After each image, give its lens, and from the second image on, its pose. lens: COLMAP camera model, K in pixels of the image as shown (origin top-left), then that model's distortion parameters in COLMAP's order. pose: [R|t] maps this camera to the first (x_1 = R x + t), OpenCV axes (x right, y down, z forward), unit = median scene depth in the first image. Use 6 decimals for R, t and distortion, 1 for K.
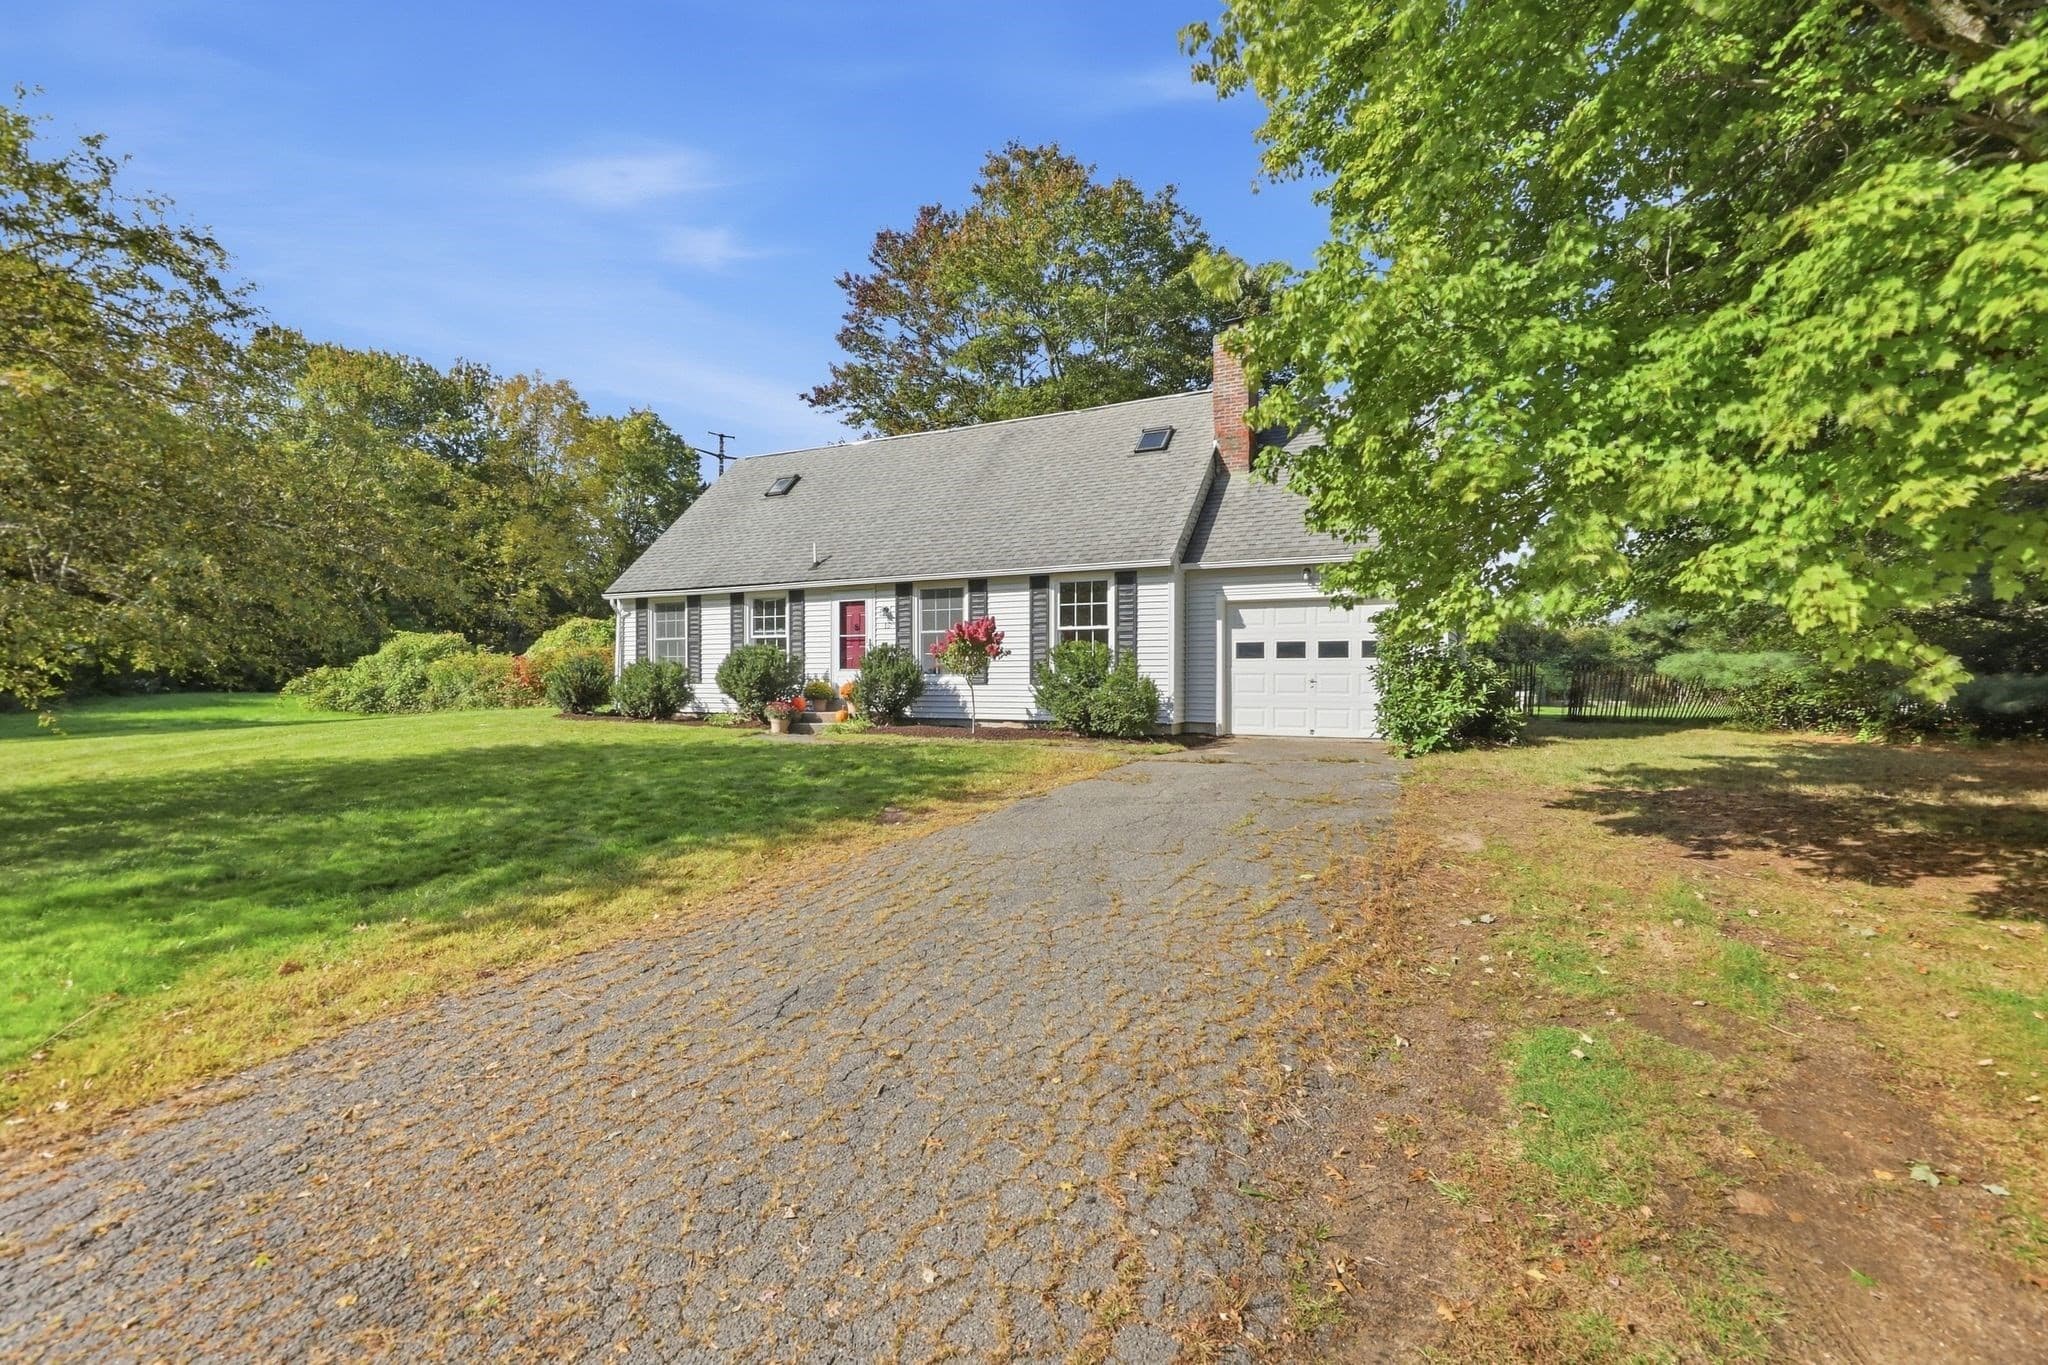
lens RADIAL K [[941.4, 0, 1022.0], [0, 941.4, 658.0], [0, 0, 1]] dist [-0.000805, -0.000389]
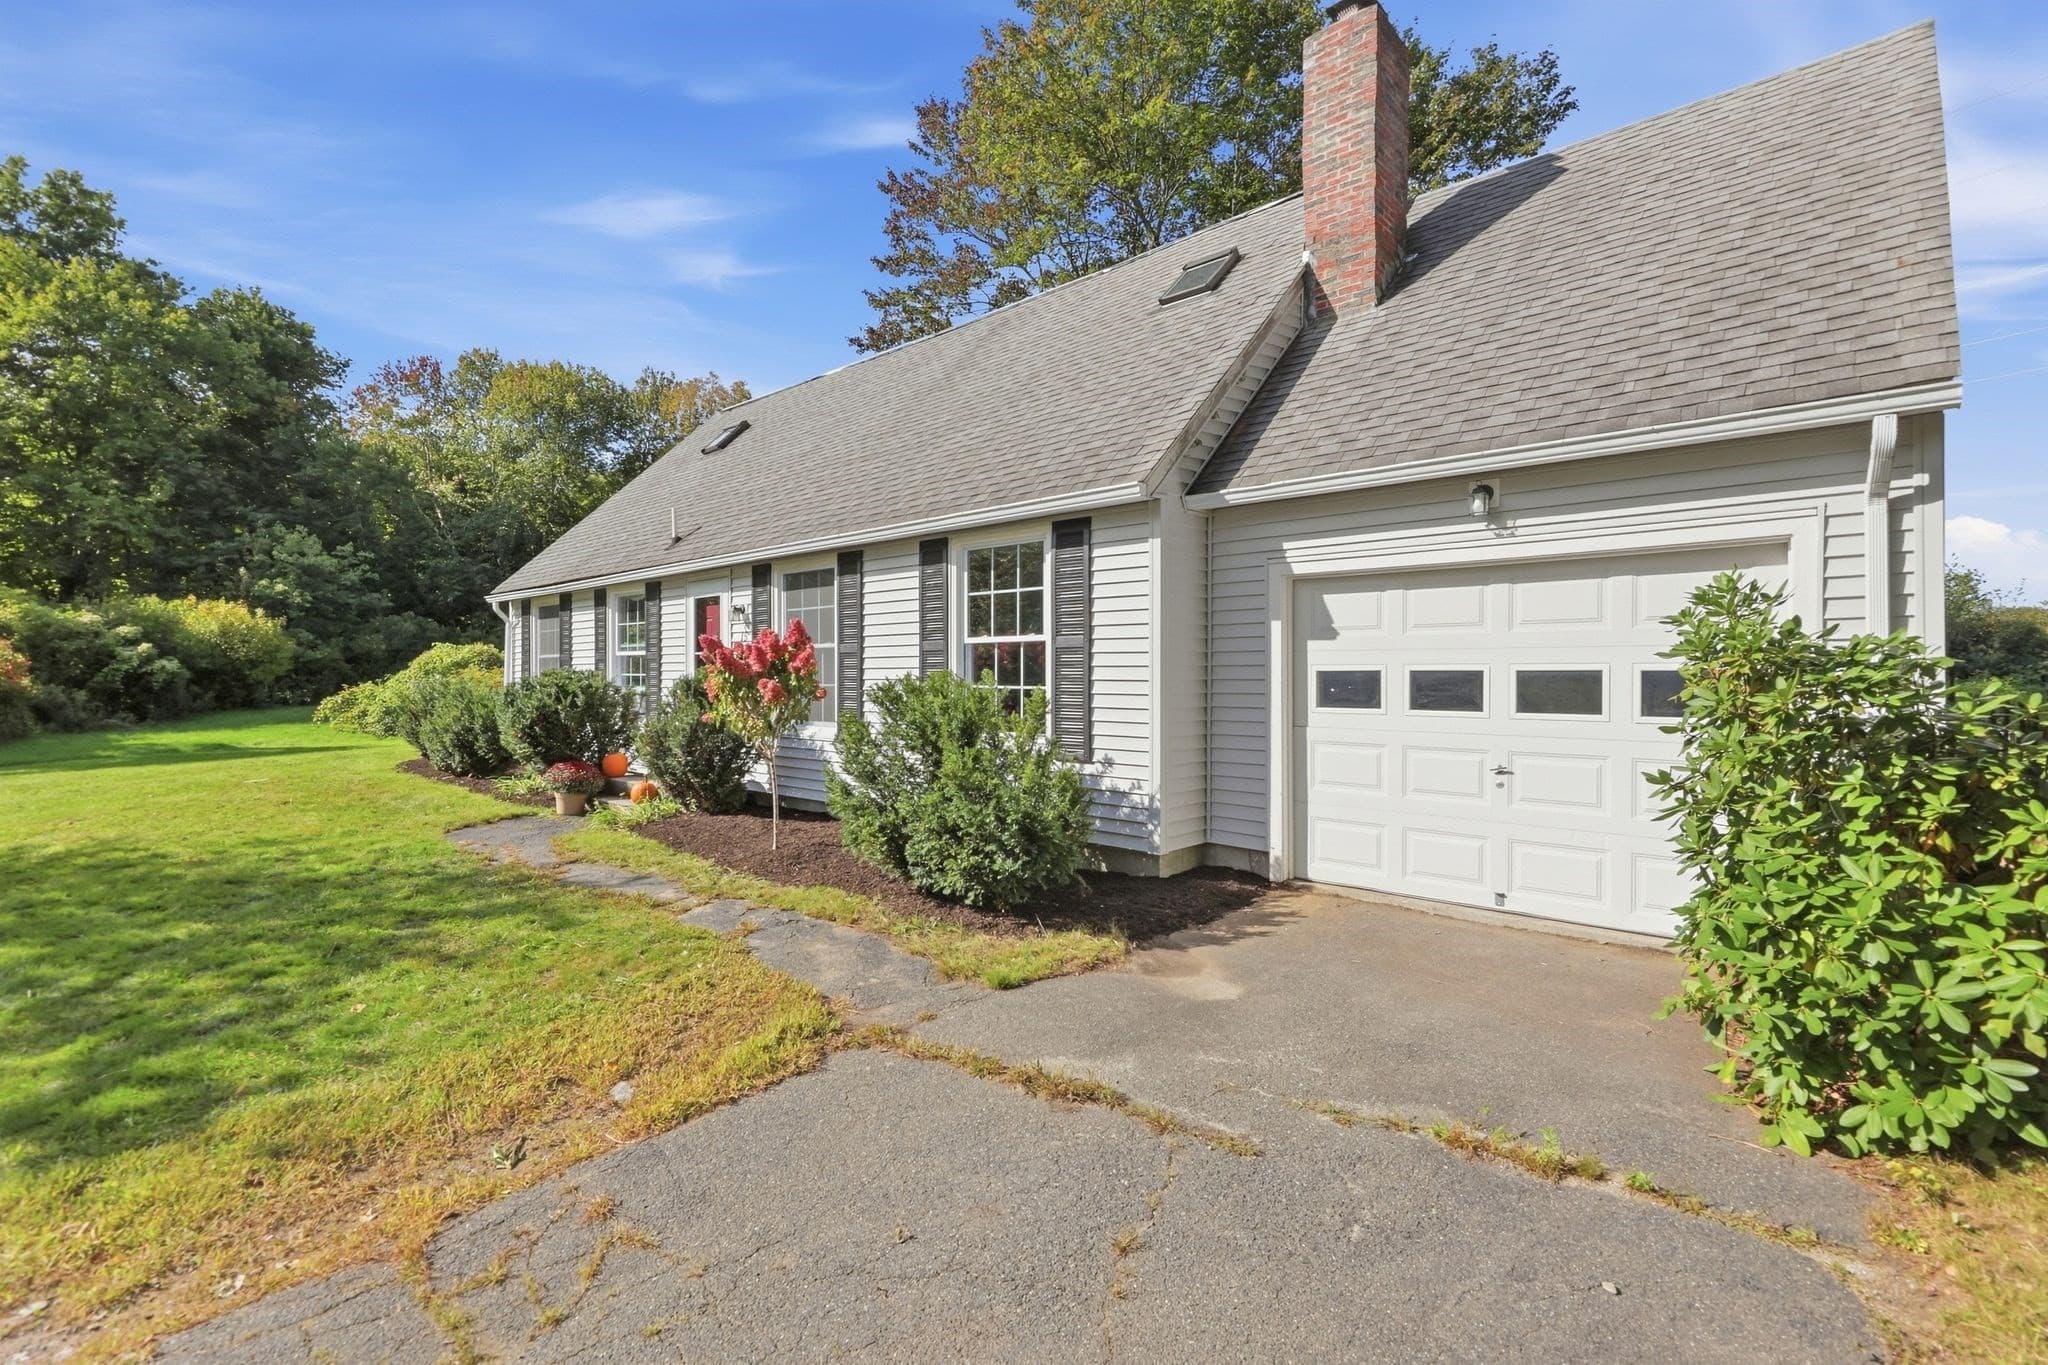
lens RADIAL K [[941.4, 0, 1022.0], [0, 941.4, 658.0], [0, 0, 1]] dist [-0.000805, -0.000389]
pose [[0.967832, -0.003527, -0.251571, 0.204147], [0.003033, 0.999993, -0.002348, -0.021840], [0.251577, 0.001510, 0.967836, 0.540529]]
